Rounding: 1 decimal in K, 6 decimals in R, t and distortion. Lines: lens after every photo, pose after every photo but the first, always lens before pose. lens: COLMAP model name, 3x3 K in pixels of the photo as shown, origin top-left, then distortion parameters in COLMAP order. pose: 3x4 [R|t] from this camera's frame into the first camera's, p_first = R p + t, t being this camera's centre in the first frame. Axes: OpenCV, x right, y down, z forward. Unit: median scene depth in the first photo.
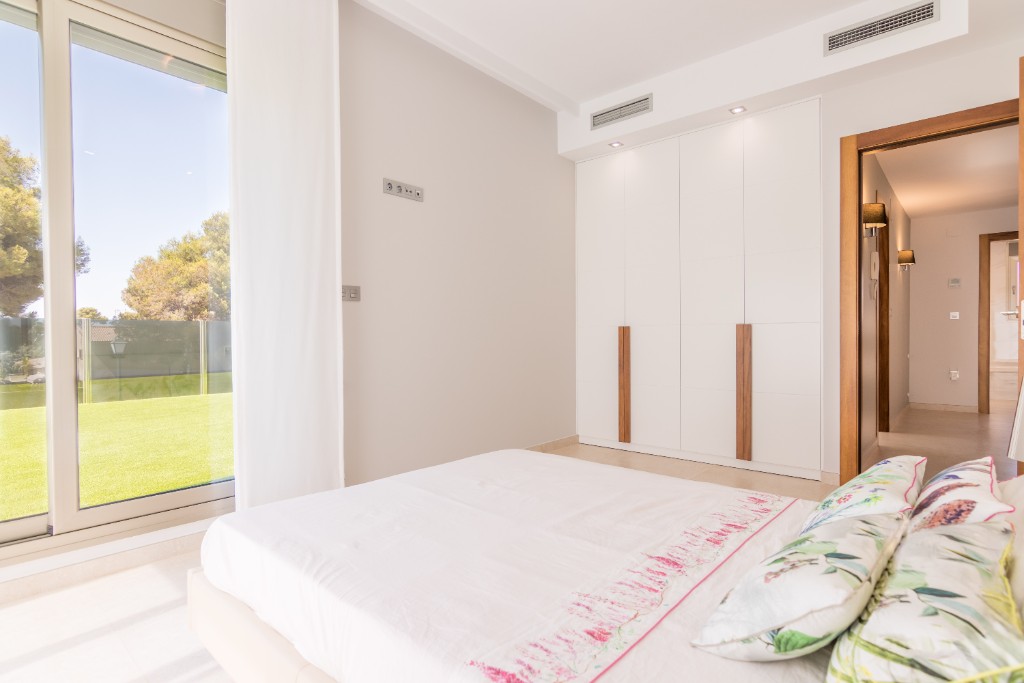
lens RADIAL K [[520.8, 0, 513.1], [0, 520.8, 339.4], [0, 0, 1]] dist [0.001691, 0.000917]
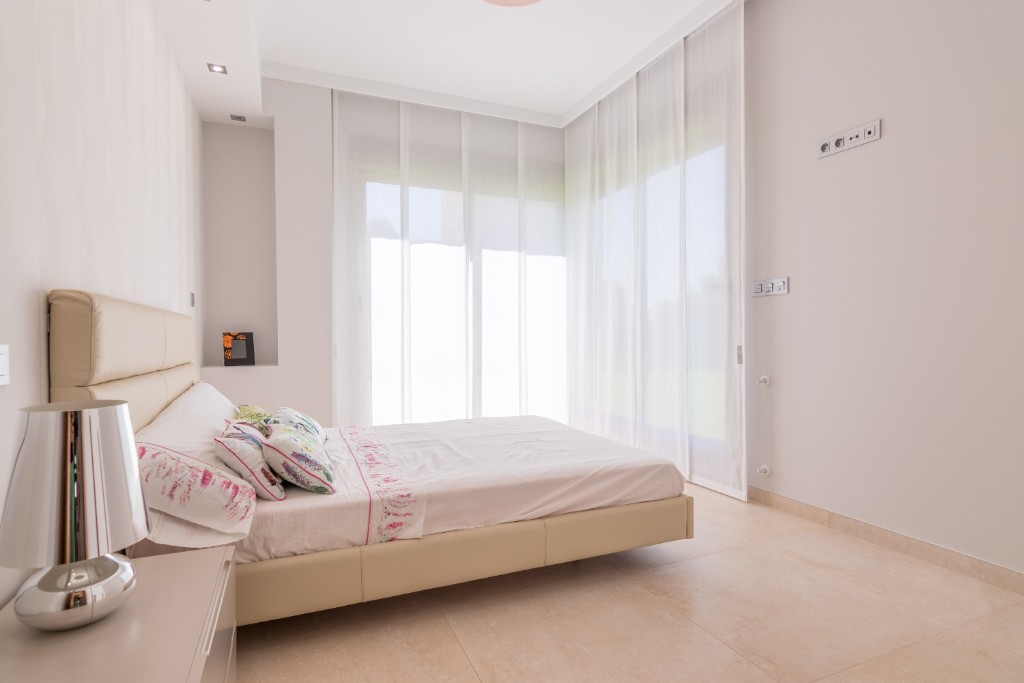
lens RADIAL K [[520.8, 0, 512.1], [0, 520.8, 340.0], [0, 0, 1]] dist [0.001691, 0.000917]
pose [[-0.440685, 0.006459, -0.897639, 1.325658], [-0.006868, 0.999921, 0.010566, 0.007276], [0.897636, 0.010822, -0.440606, 1.698904]]
